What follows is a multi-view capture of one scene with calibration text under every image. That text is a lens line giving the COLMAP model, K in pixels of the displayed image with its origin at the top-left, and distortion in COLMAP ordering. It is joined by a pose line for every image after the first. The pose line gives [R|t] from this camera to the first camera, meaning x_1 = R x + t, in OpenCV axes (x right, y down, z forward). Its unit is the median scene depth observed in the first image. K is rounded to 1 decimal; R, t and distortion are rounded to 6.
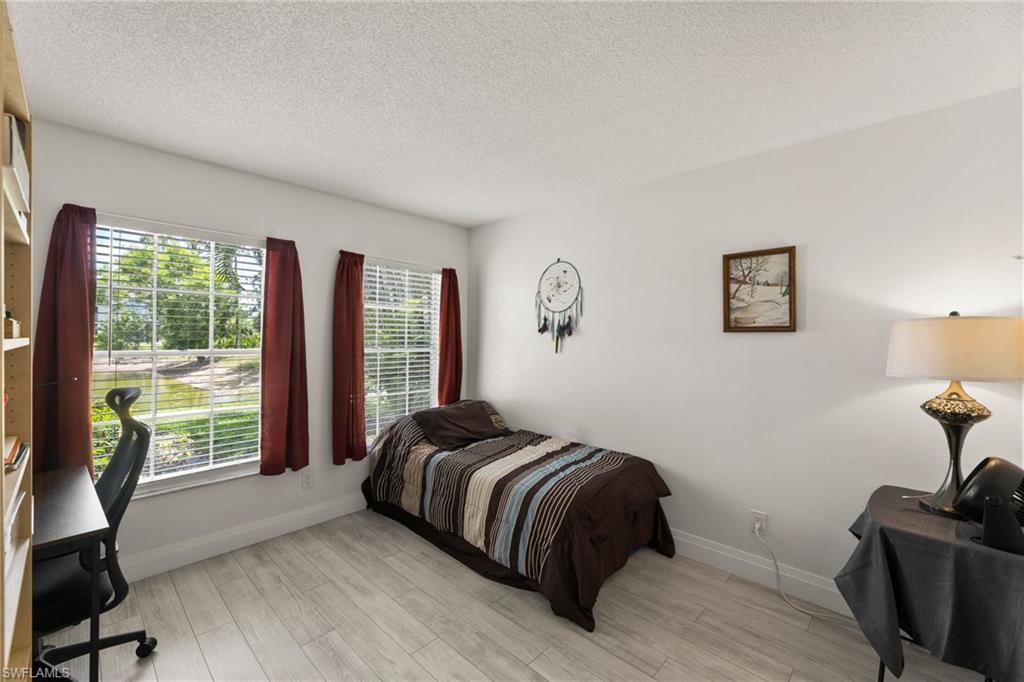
lens RADIAL K [[419.1, 0, 511.7], [0, 419.1, 336.5], [0, 0, 1]] dist [0.000915, 0.000044]
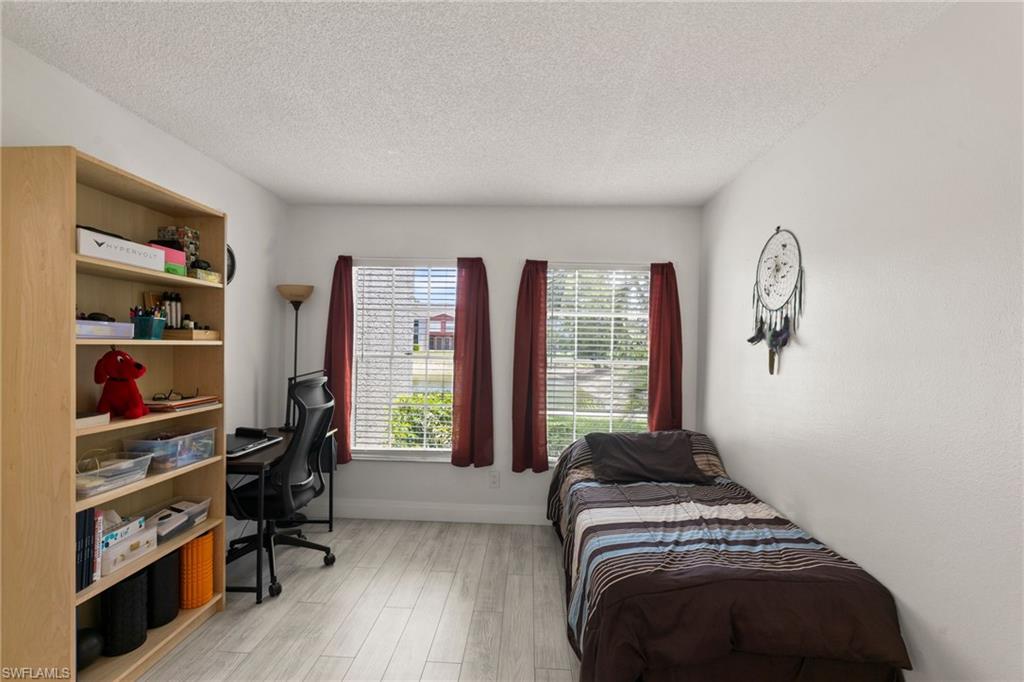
lens RADIAL K [[465.9, 0, 509.5], [0, 465.9, 350.7], [0, 0, 1]] dist [-0.001669, -0.000123]
pose [[0.652643, 0.015294, -0.757511, 0.407448], [-0.013413, 0.999873, 0.008631, 0.003002], [0.757547, 0.004527, 0.652765, 0.238473]]
